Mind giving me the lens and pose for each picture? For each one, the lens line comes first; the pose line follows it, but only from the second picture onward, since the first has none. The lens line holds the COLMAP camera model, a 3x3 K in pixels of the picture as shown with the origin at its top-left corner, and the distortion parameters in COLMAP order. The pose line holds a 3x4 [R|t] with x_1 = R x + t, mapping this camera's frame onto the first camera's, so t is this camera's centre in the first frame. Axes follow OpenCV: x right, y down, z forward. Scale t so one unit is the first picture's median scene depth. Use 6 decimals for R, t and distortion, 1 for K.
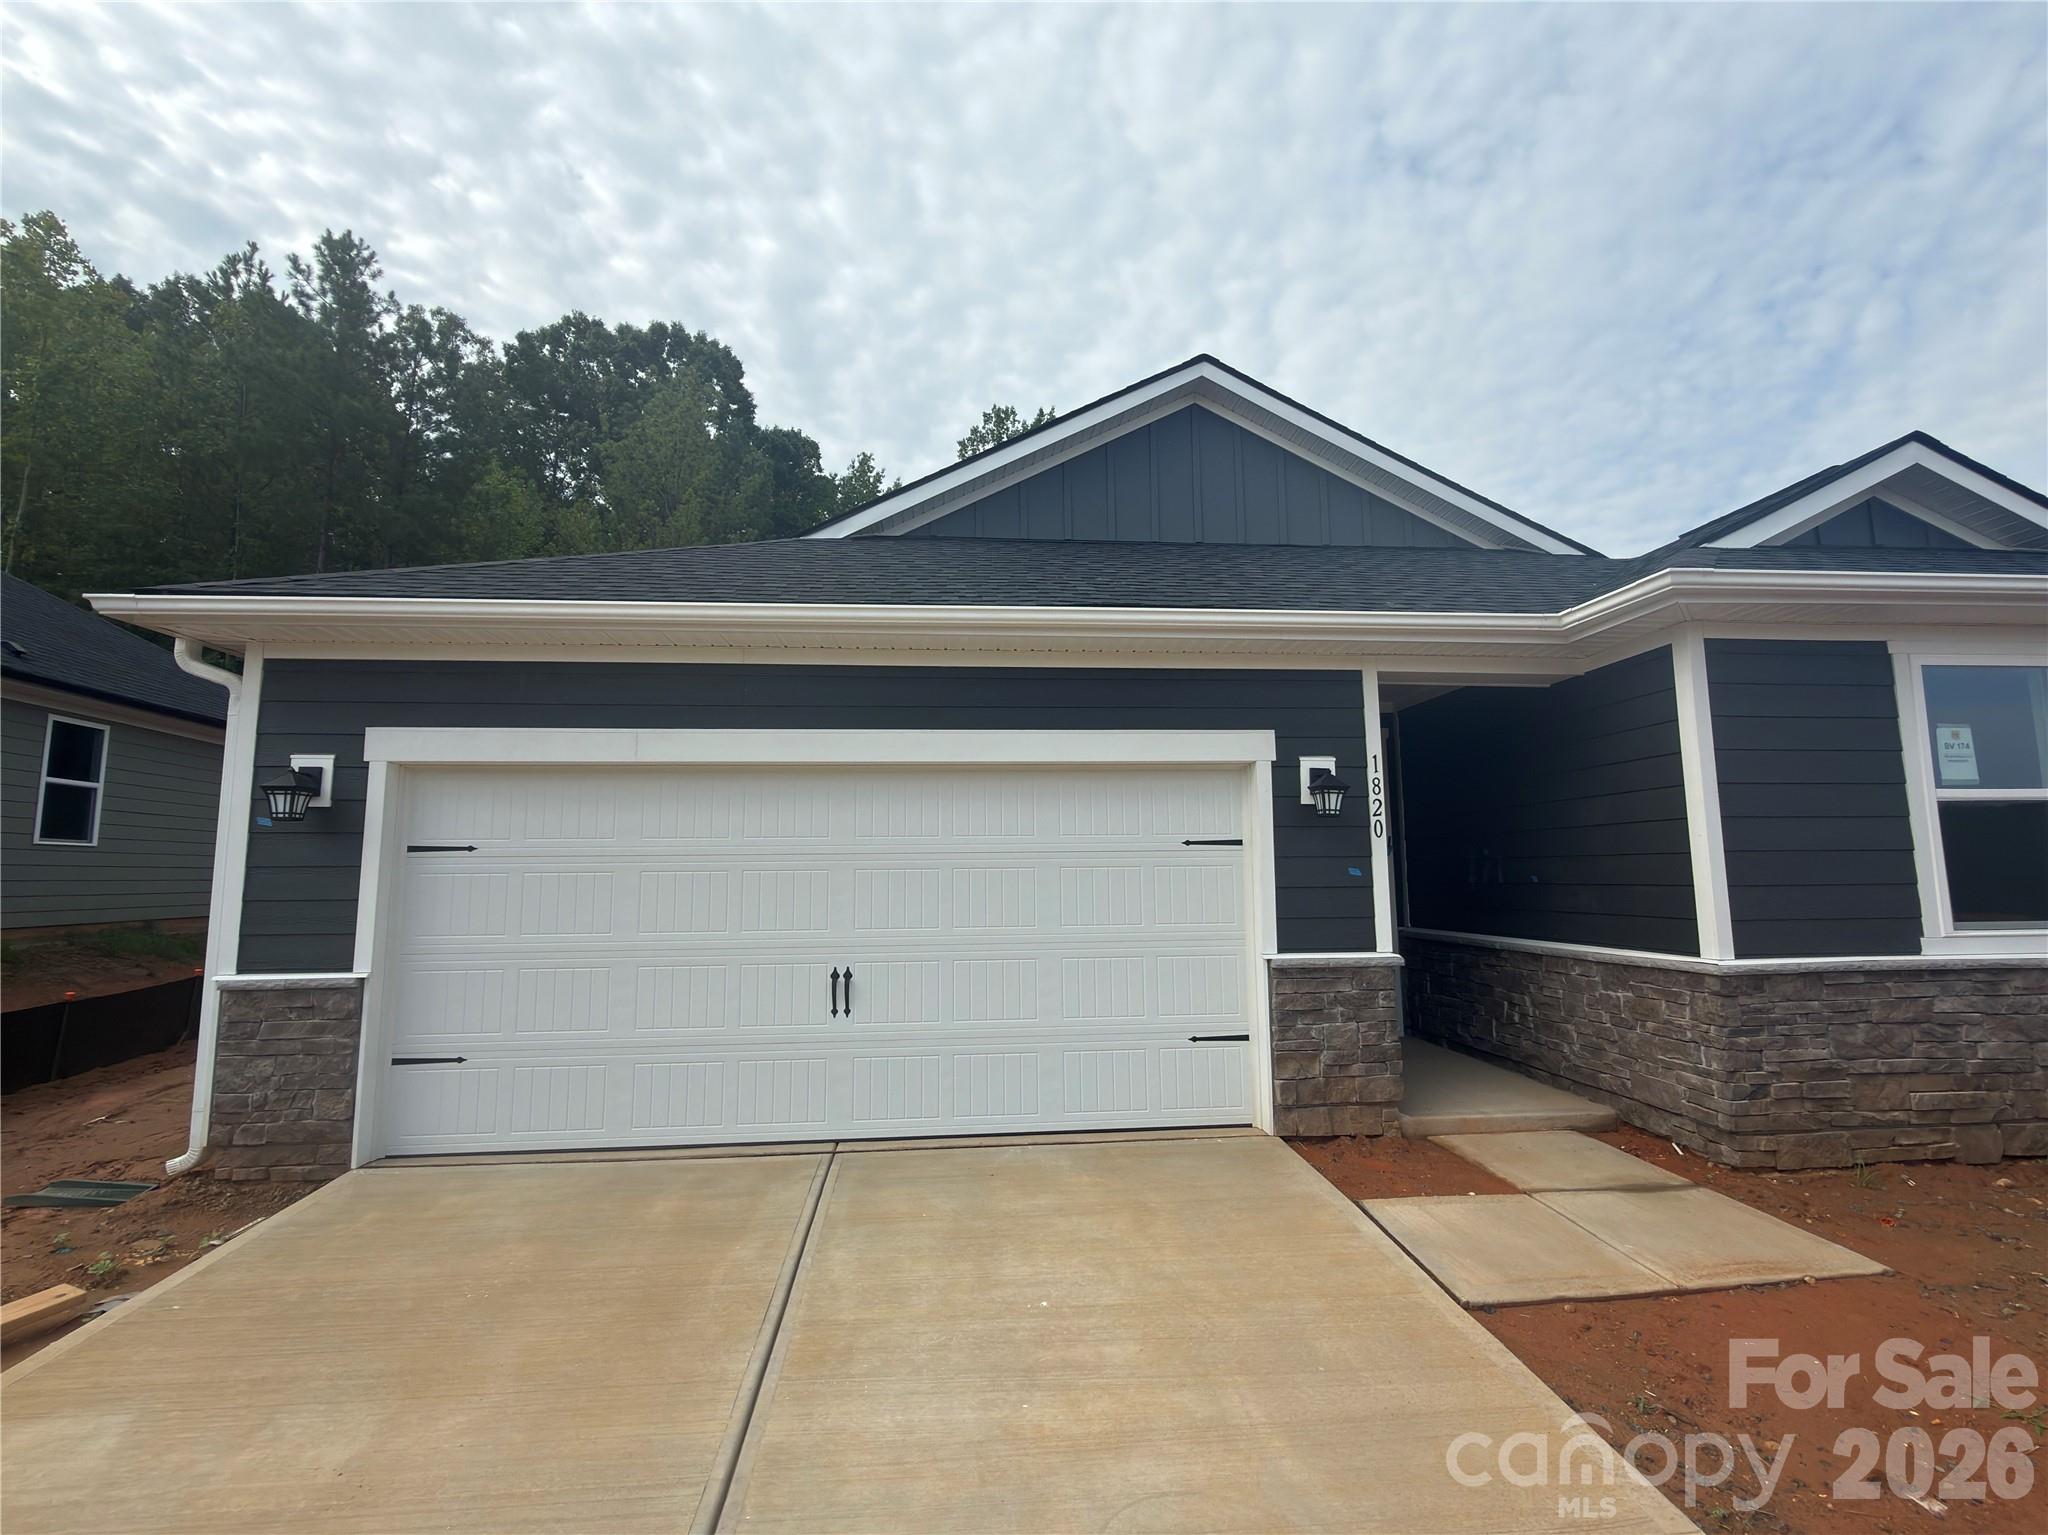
lens RADIAL K [[912.6, 0, 1024.0], [0, 912.6, 767.5], [0, 0, 1]] dist [0.000708, -0.000320]
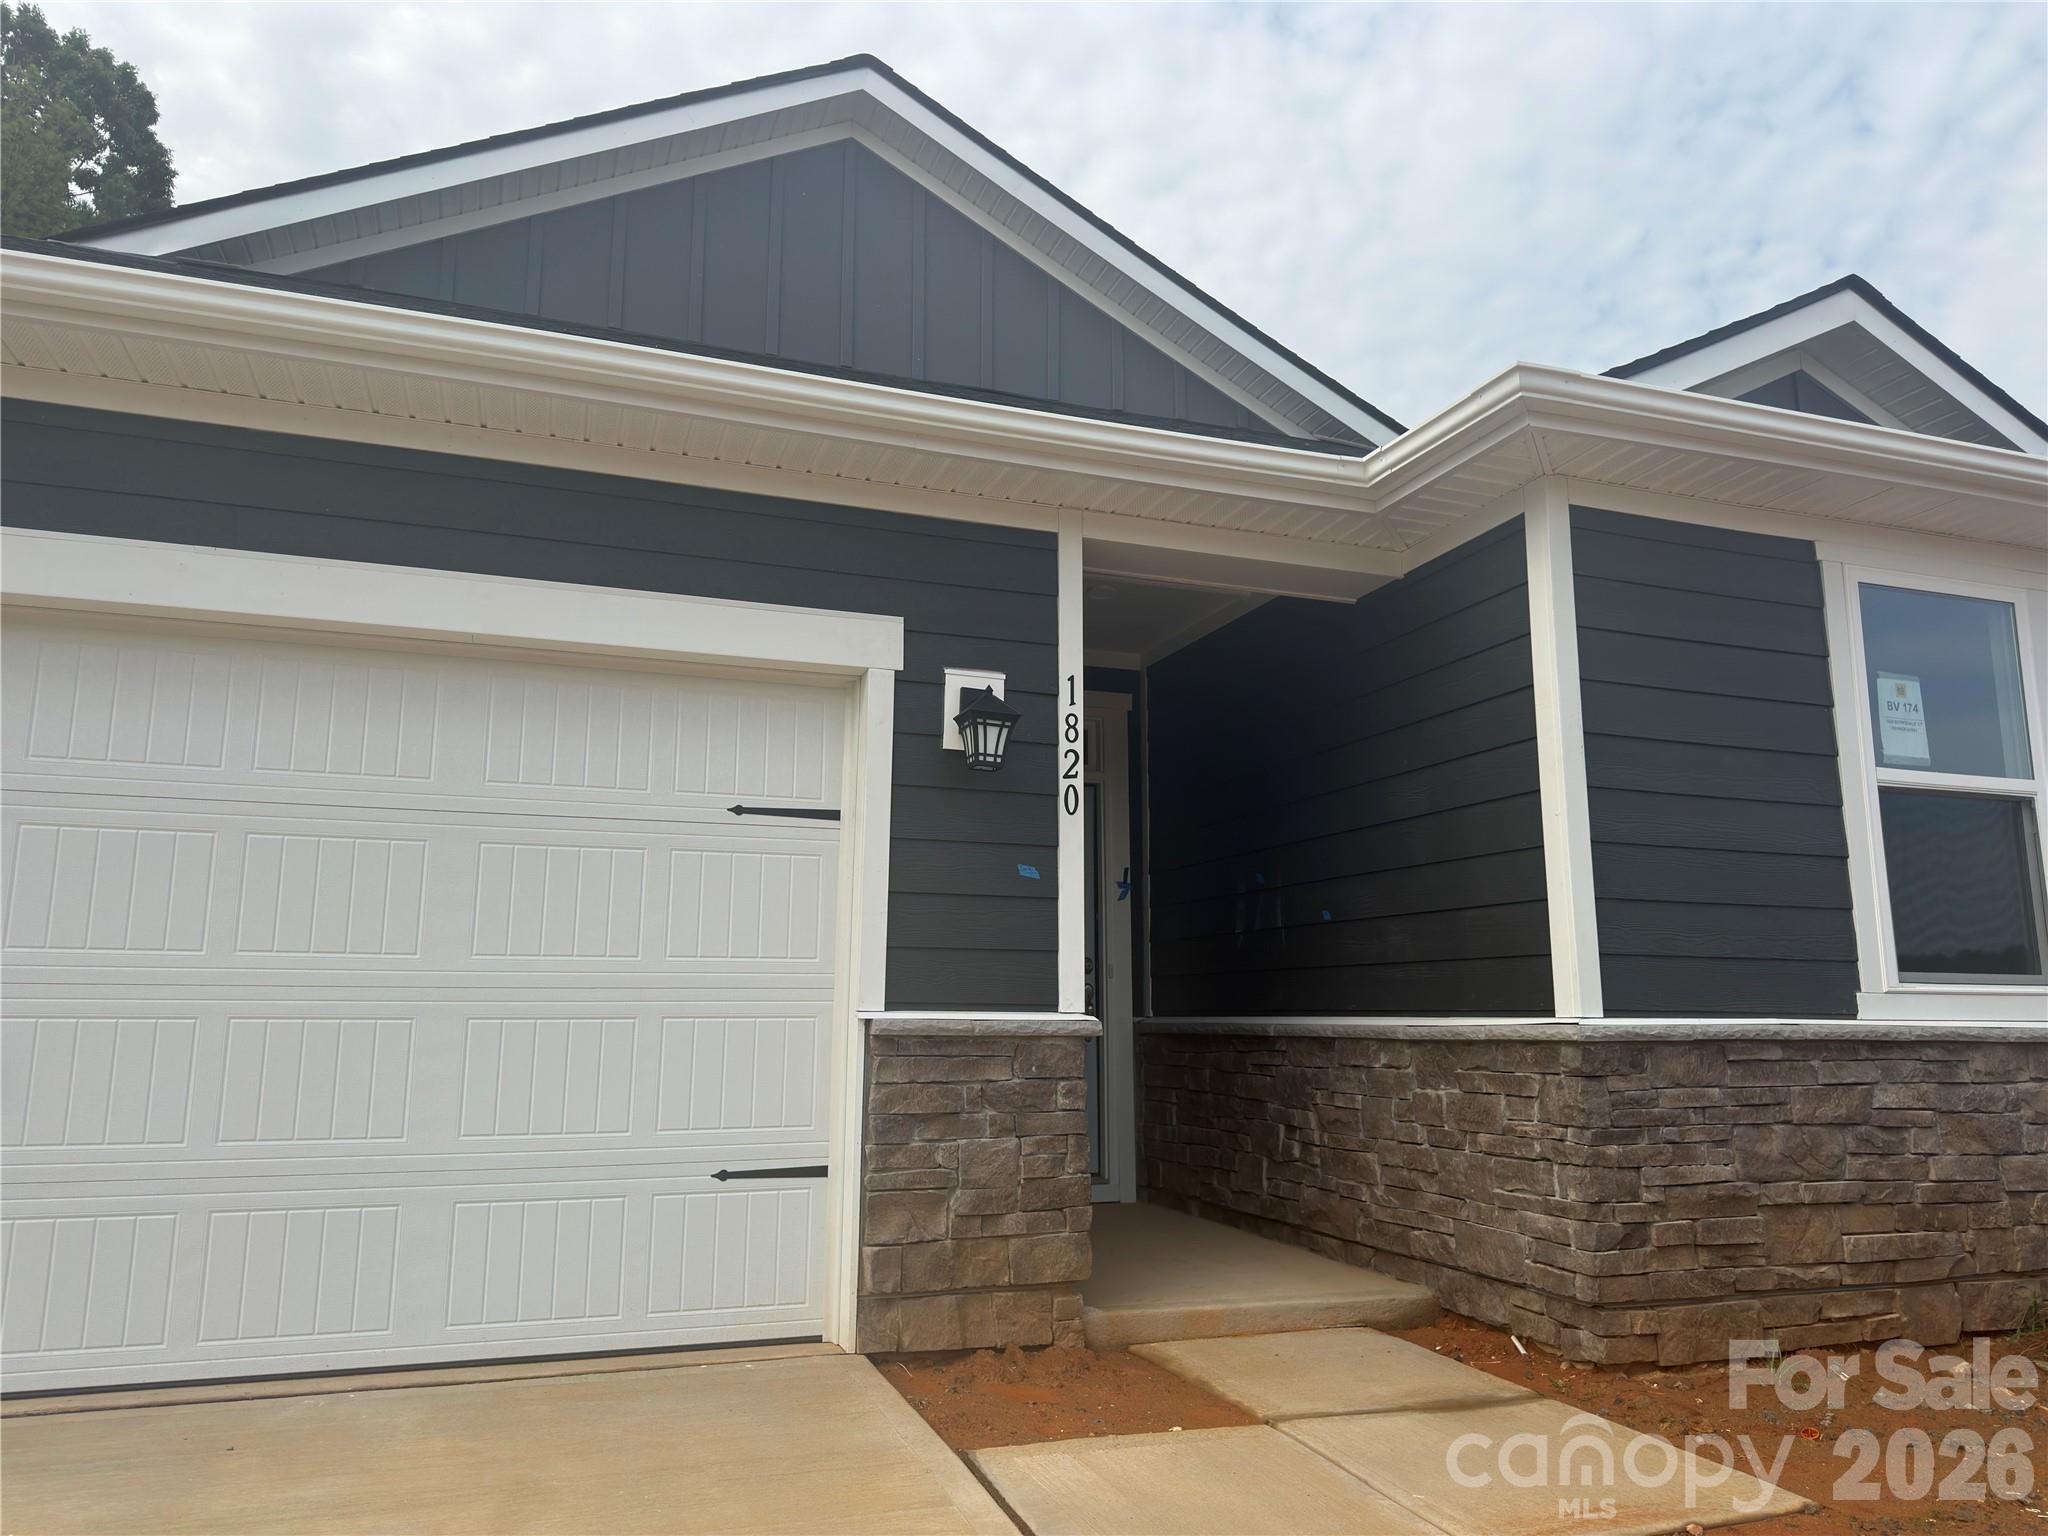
lens RADIAL K [[1433.2, 0, 1024.0], [0, 1433.2, 768.0], [0, 0, 1]] dist [0.063710, -0.078592]
pose [[0.968097, 0.059915, 0.243309, 0.142364], [-0.042846, 0.996273, -0.074856, 0.120417], [-0.246887, 0.062043, 0.967056, 0.133295]]
